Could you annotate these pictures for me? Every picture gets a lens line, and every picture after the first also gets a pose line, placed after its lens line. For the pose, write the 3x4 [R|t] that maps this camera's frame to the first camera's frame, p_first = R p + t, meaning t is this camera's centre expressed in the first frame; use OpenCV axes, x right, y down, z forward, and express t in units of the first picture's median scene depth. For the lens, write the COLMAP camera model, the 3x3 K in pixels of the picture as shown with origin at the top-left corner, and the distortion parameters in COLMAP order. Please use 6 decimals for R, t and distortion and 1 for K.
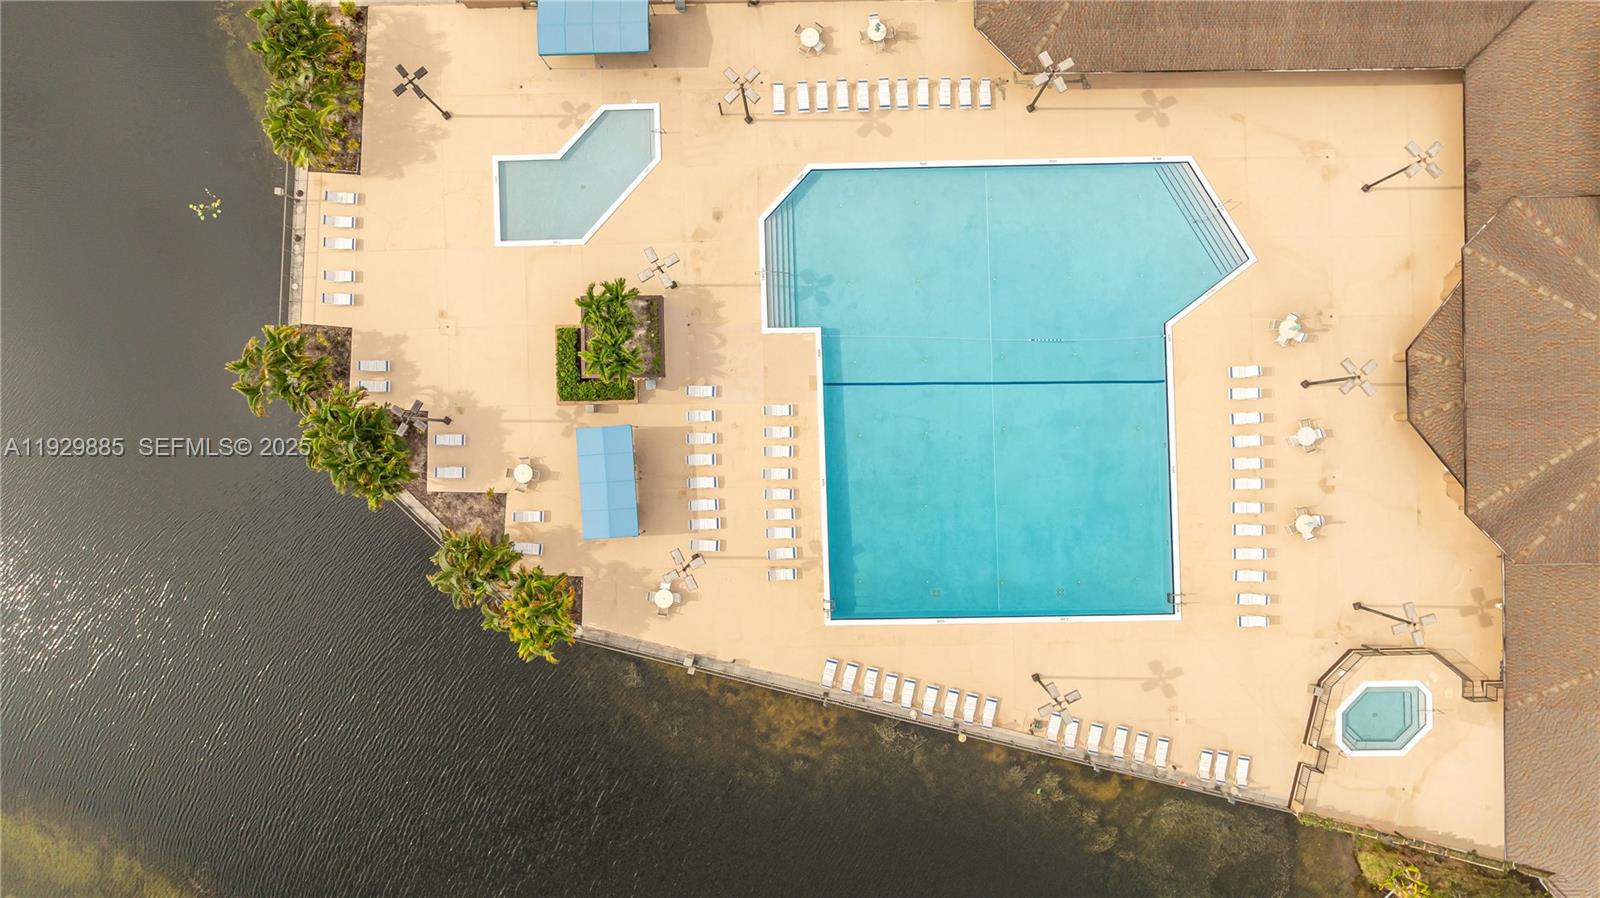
lens RADIAL K [[1102.1, 0, 789.9], [0, 1102.1, 452.0], [0, 0, 1]] dist [-0.008713, -0.001716]
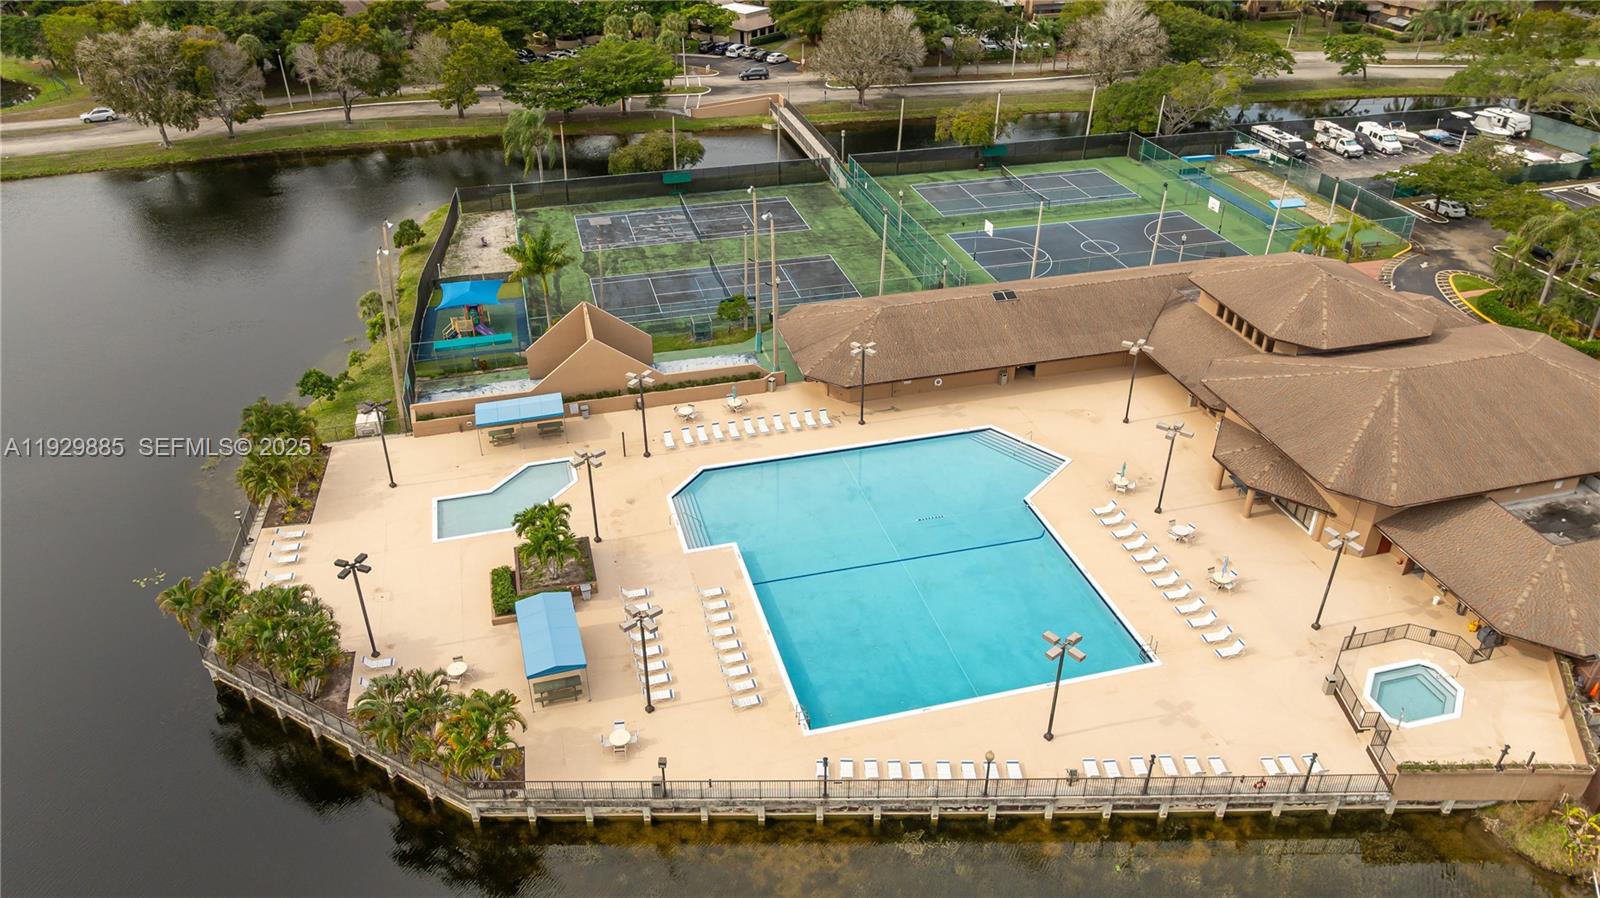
lens RADIAL K [[1102.1, 0, 789.9], [0, 1102.1, 452.0], [0, 0, 1]] dist [-0.008713, -0.001716]
pose [[0.972963, -0.121532, 0.196400, -0.125070], [0.230952, 0.519434, -0.822709, 0.760467], [-0.002031, 0.845824, 0.533458, 0.332180]]
